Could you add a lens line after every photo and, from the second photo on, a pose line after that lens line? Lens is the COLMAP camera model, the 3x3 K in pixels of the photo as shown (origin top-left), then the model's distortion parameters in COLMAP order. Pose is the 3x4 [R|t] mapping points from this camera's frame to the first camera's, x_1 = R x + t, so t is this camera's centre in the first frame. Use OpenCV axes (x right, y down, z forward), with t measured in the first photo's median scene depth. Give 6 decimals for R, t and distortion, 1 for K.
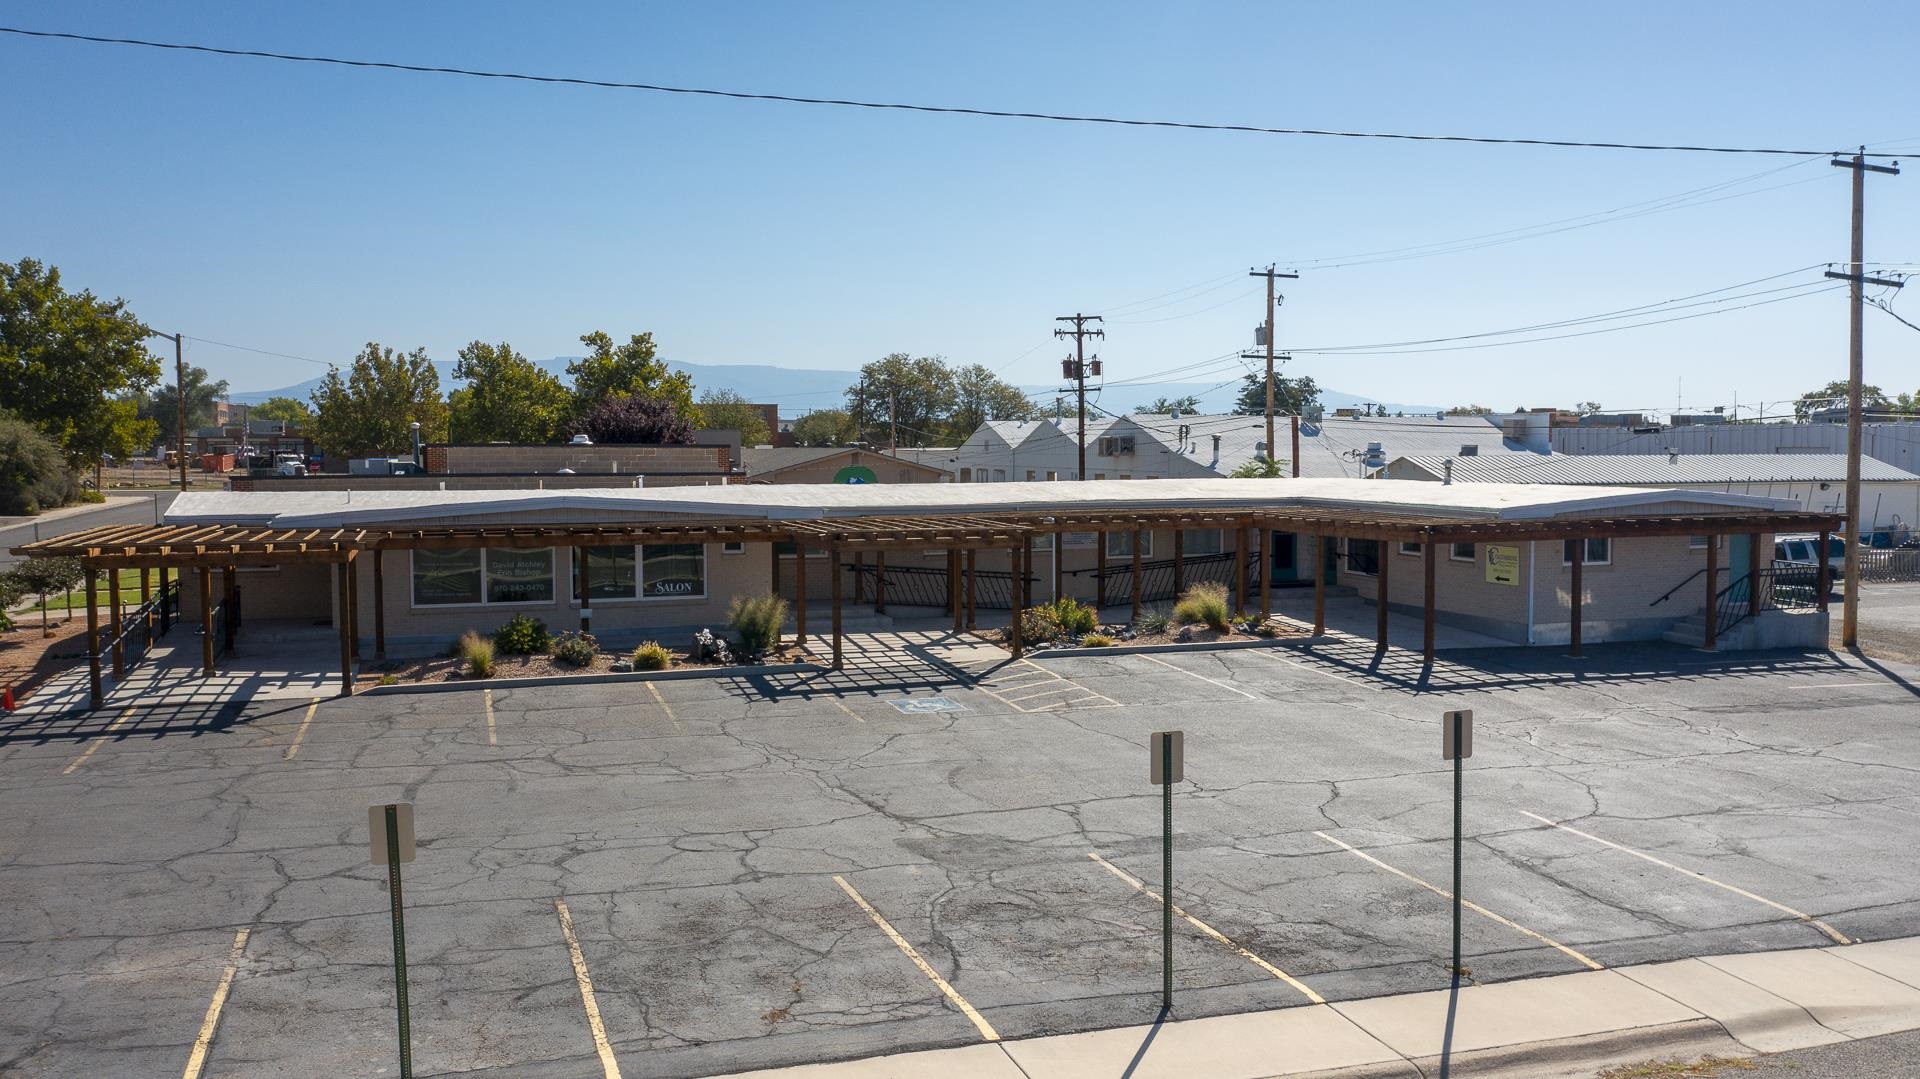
lens RADIAL K [[1527.3, 0, 950.9], [0, 1527.3, 525.1], [0, 0, 1]] dist [-0.018557, 0.004760]
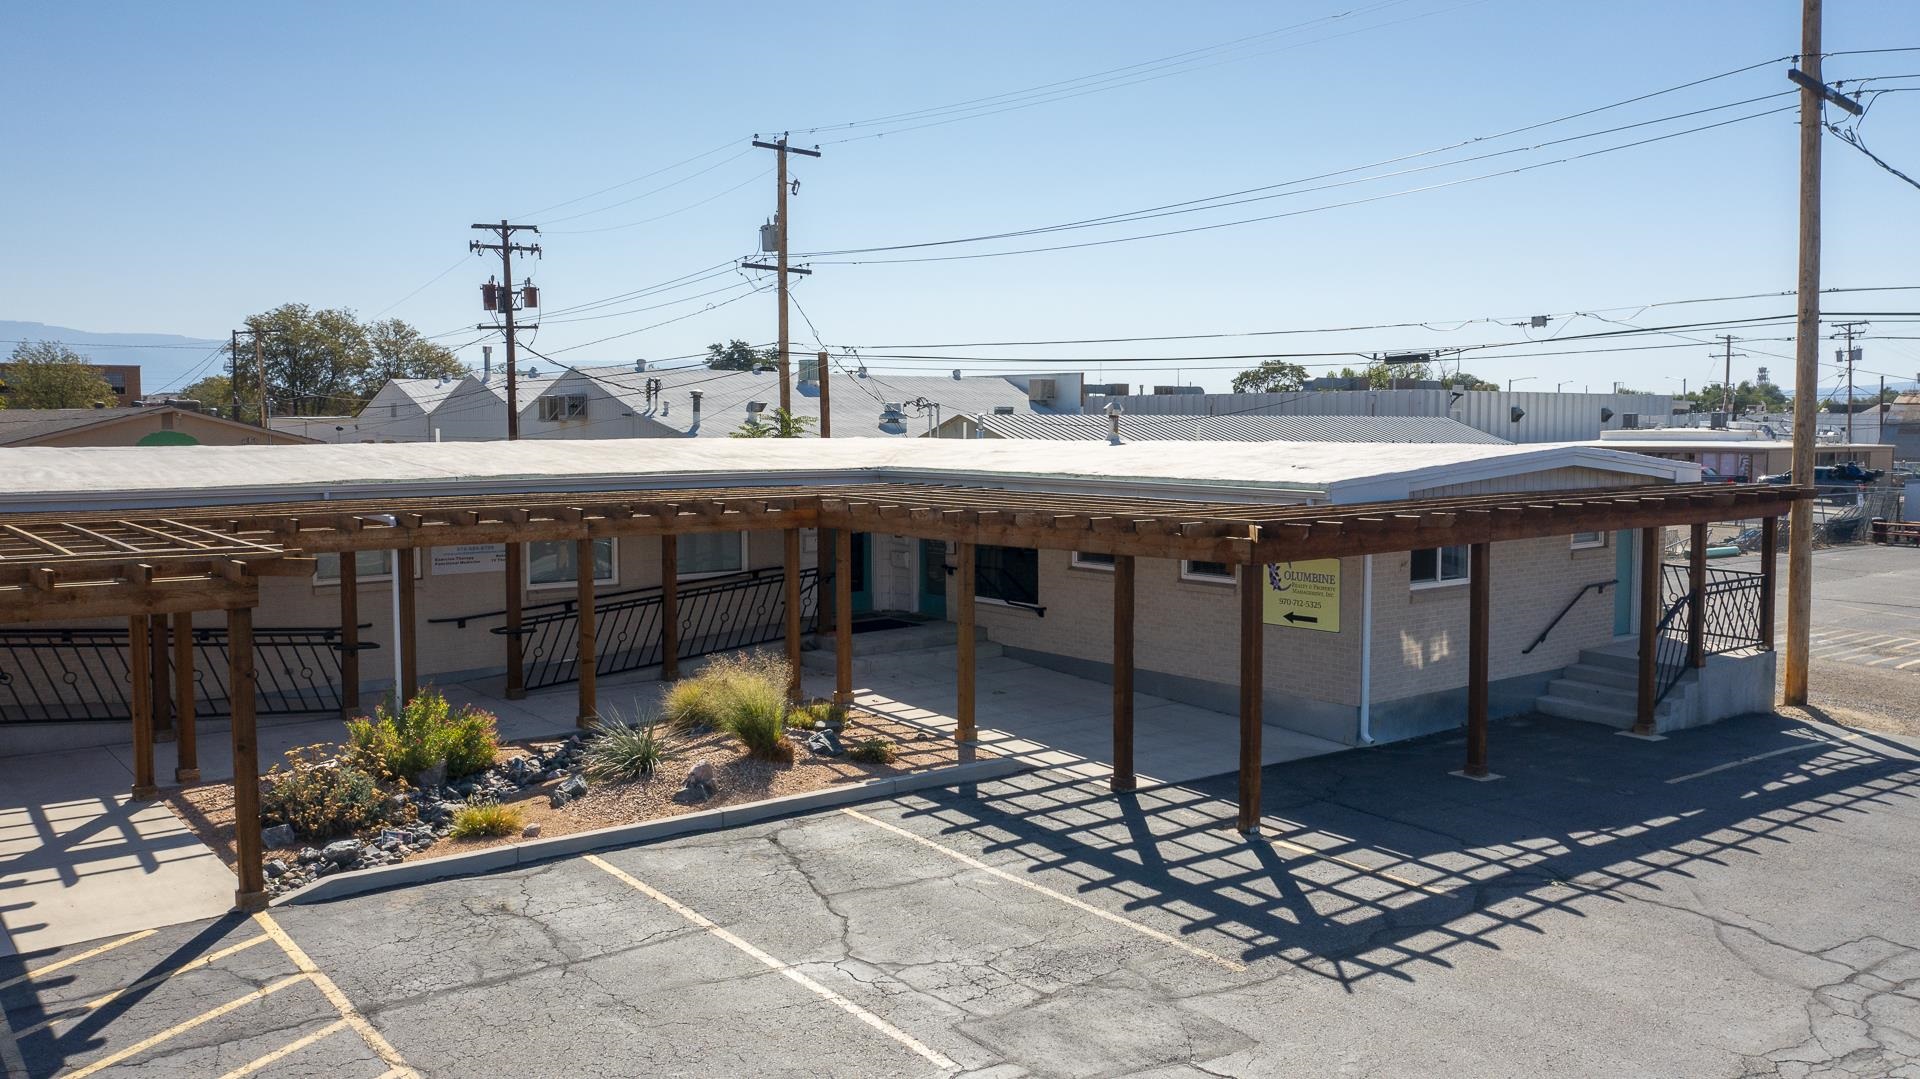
lens RADIAL K [[1527.3, 0, 958.1], [0, 1527.3, 520.9], [0, 0, 1]] dist [-0.018557, 0.004760]
pose [[0.937650, -0.019638, 0.347026, 0.041833], [0.015850, 0.999780, 0.013753, -0.004137], [-0.347220, -0.007395, 0.937755, 0.324432]]
